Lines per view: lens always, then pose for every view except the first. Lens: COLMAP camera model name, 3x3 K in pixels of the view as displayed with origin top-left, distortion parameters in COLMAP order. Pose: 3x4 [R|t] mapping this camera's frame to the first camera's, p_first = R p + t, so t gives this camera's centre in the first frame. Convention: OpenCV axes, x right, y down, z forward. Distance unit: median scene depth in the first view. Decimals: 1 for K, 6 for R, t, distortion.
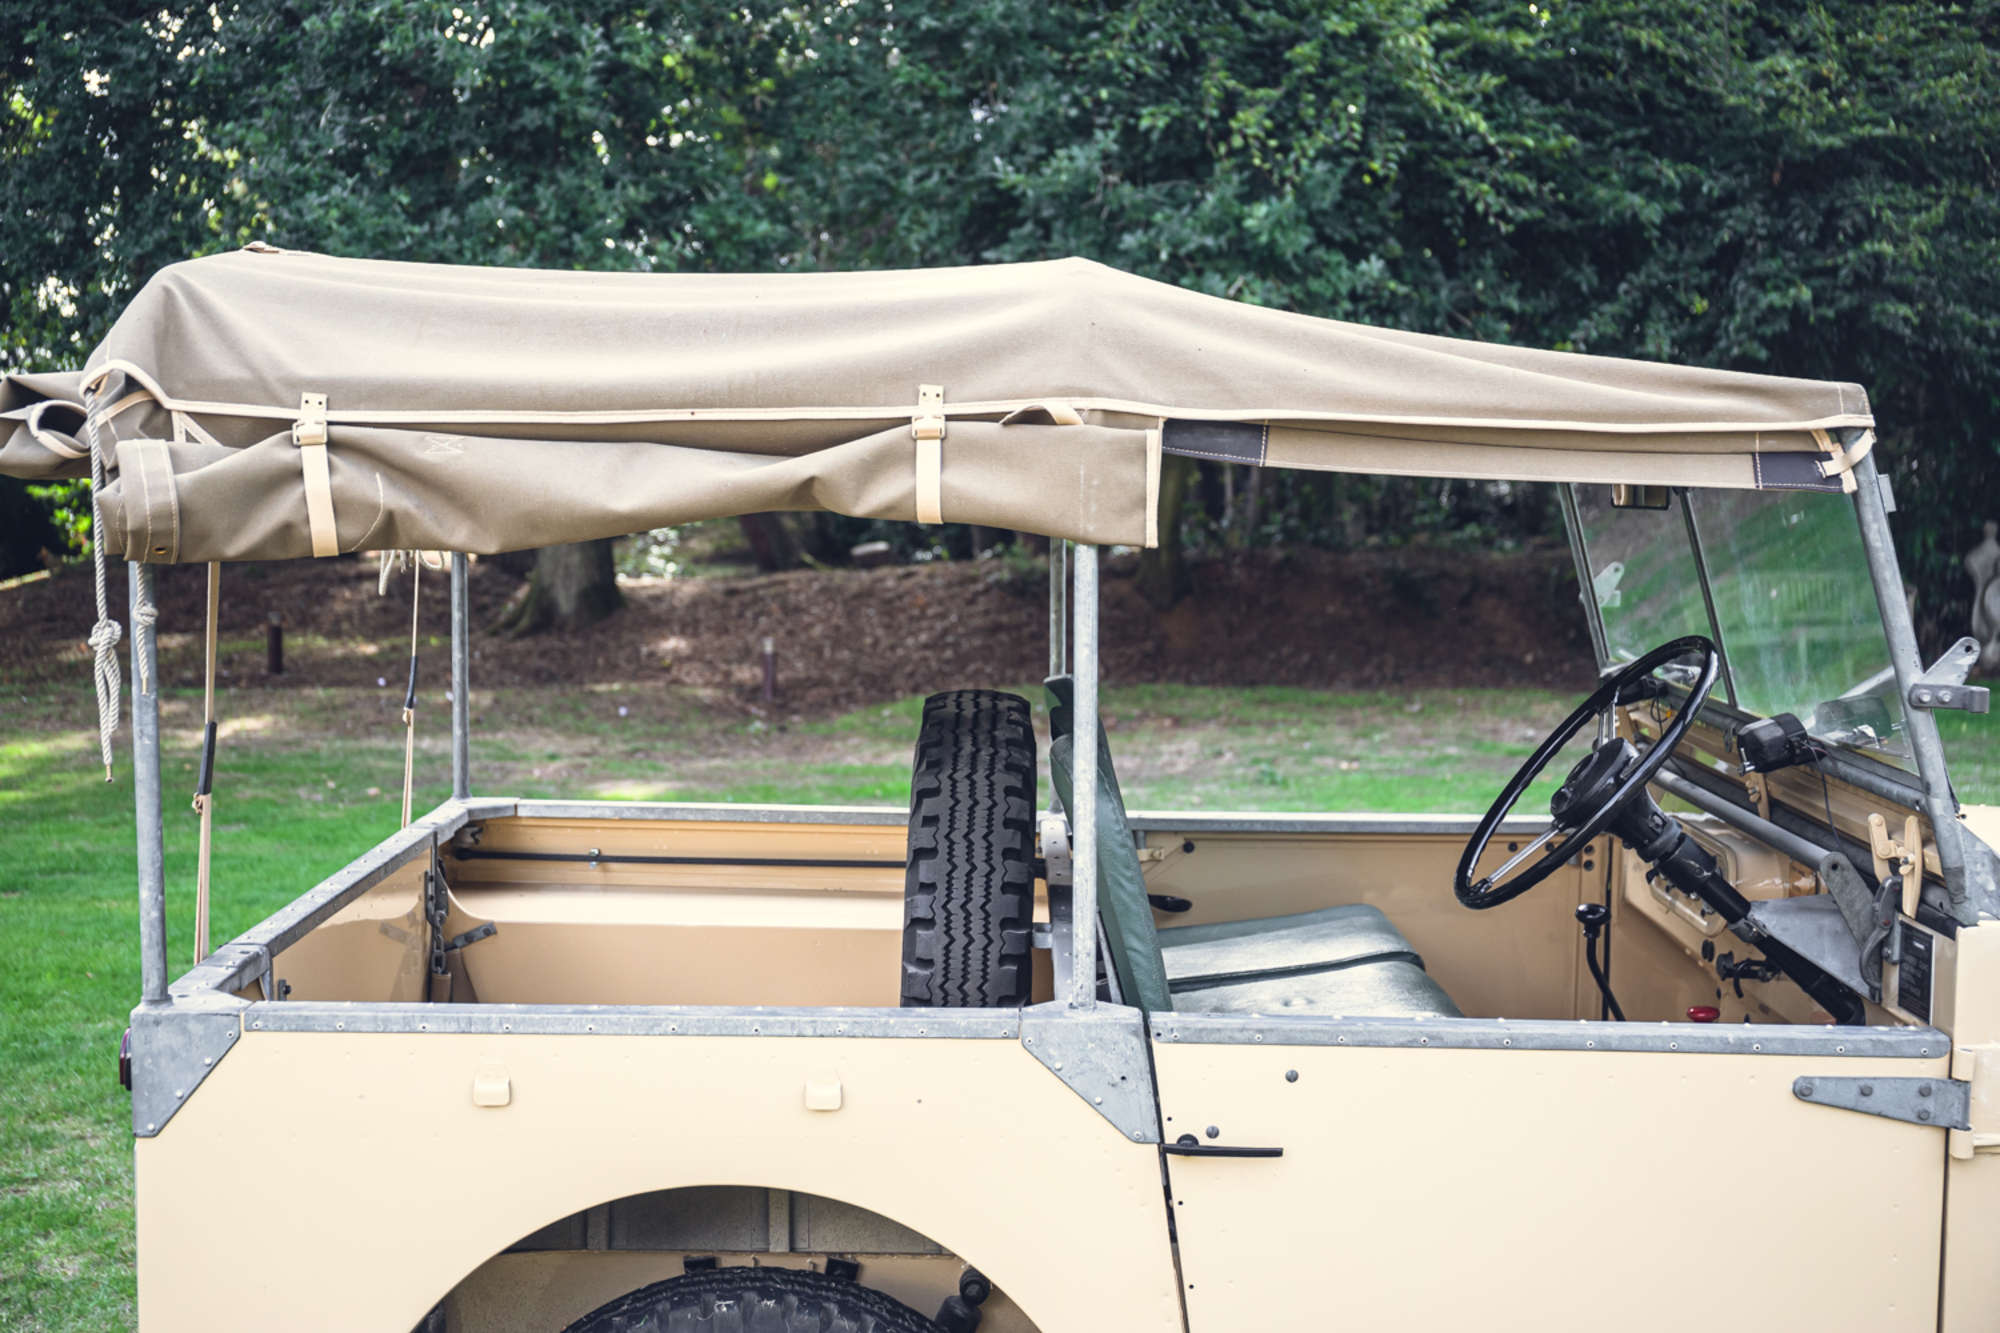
lens RADIAL K [[2495.9, 0, 1007.9], [0, 2495.9, 656.5], [0, 0, 1]] dist [0.031260, 0.000000]
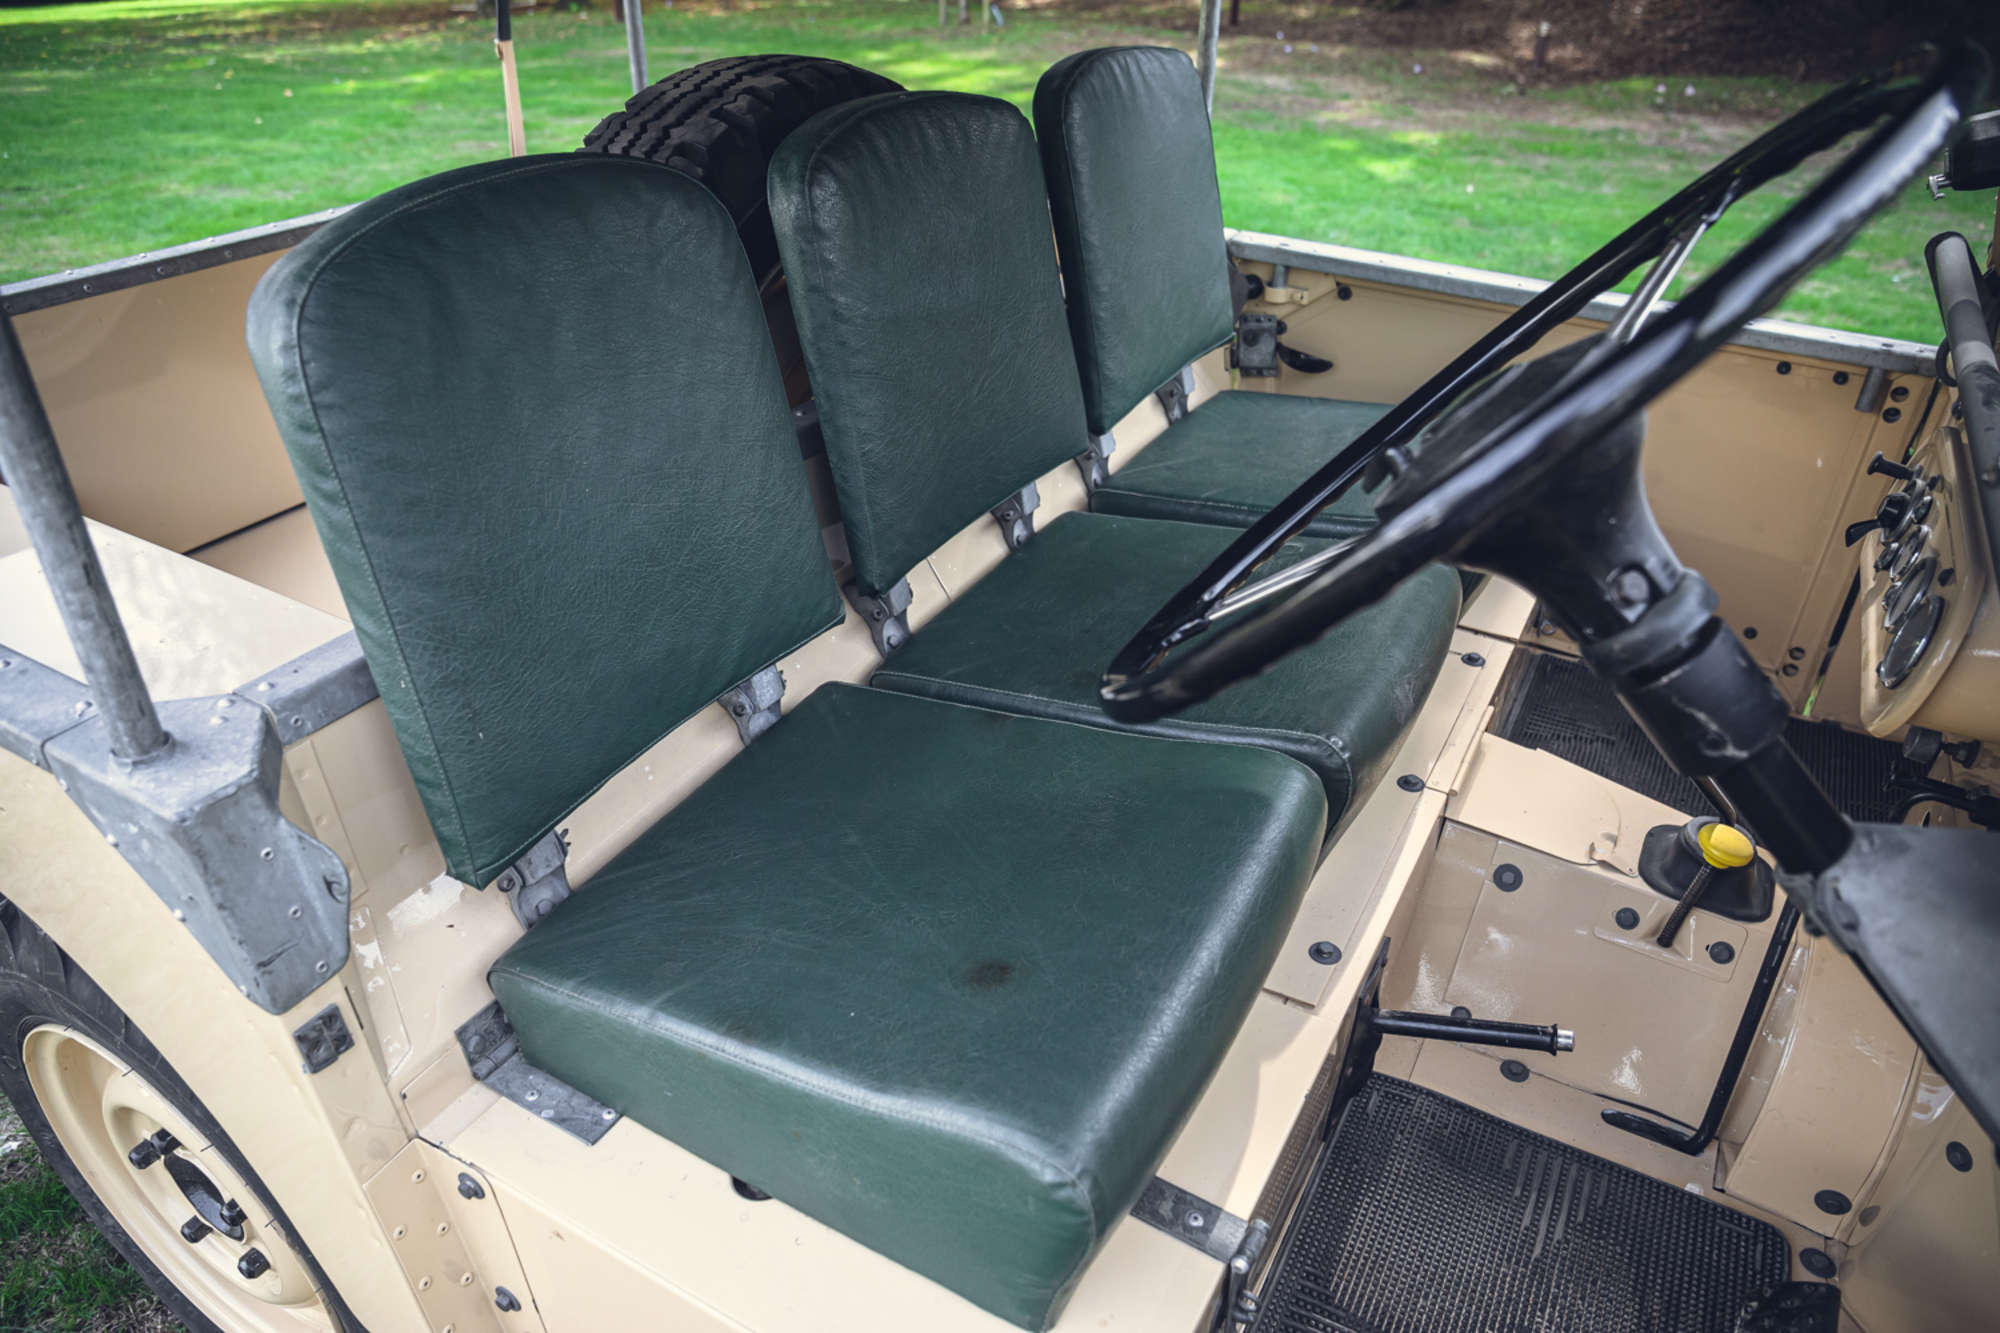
lens RADIAL K [[1346.3, 0, 1001.9], [0, 1346.3, 670.9], [0, 0, 1]] dist [-0.090459, 0.059802]
pose [[0.871242, 0.263754, -0.413969, 0.917869], [-0.054071, 0.889805, 0.453126, -0.015719], [0.487866, -0.372399, 0.789497, 2.811676]]
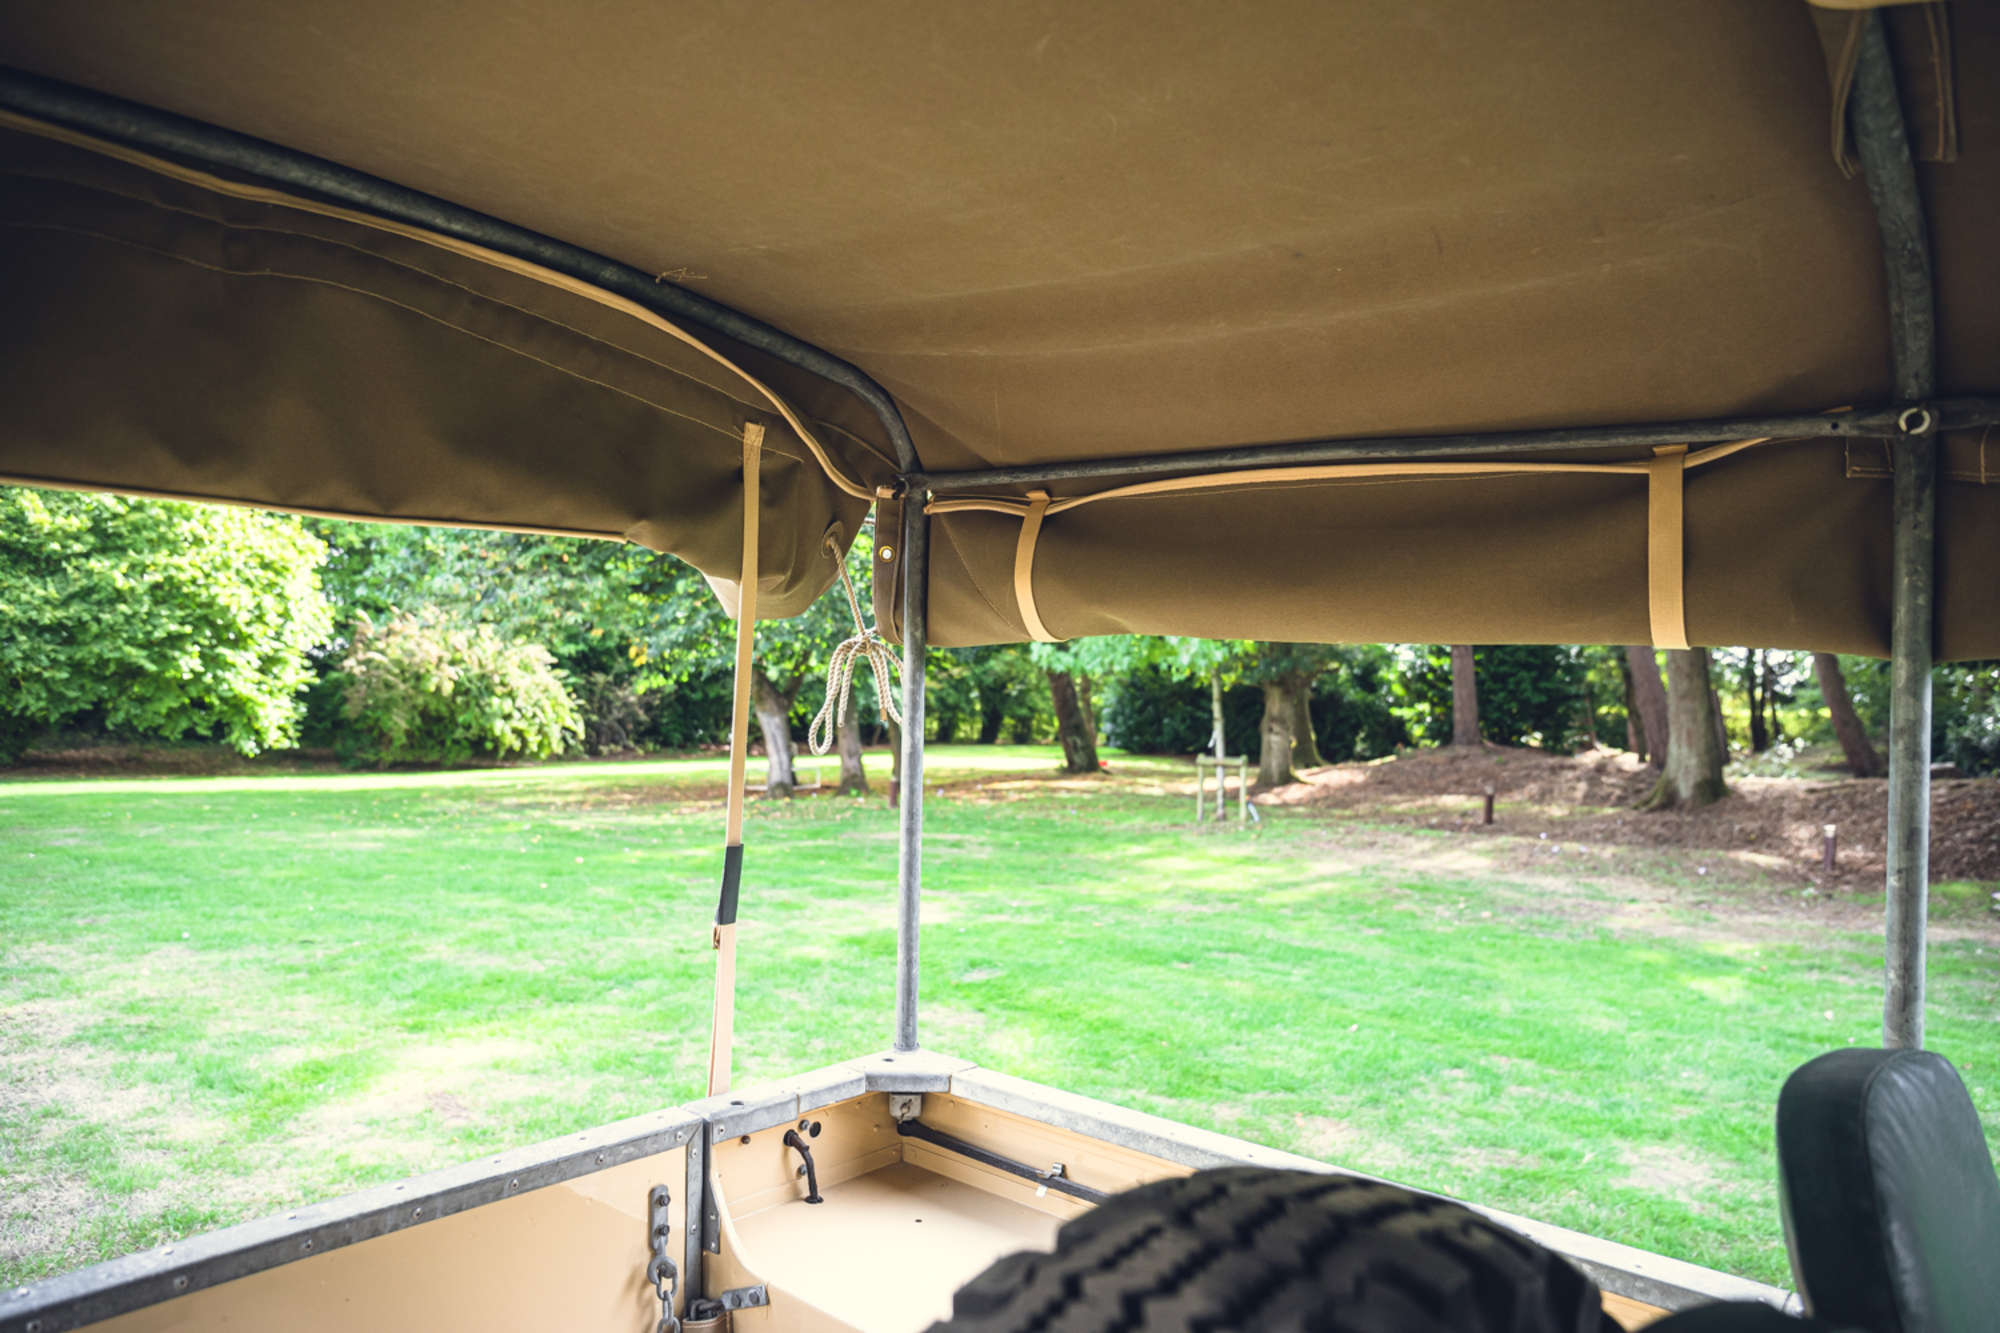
lens RADIAL K [[1346.3, 0, 1002.0], [0, 1346.3, 674.8], [0, 0, 1]] dist [-0.090459, 0.059802]
pose [[0.771564, 0.010362, -0.636067, 0.214338], [-0.072527, 0.994781, -0.071771, -0.117803], [0.632004, 0.101508, 0.768289, 3.549917]]
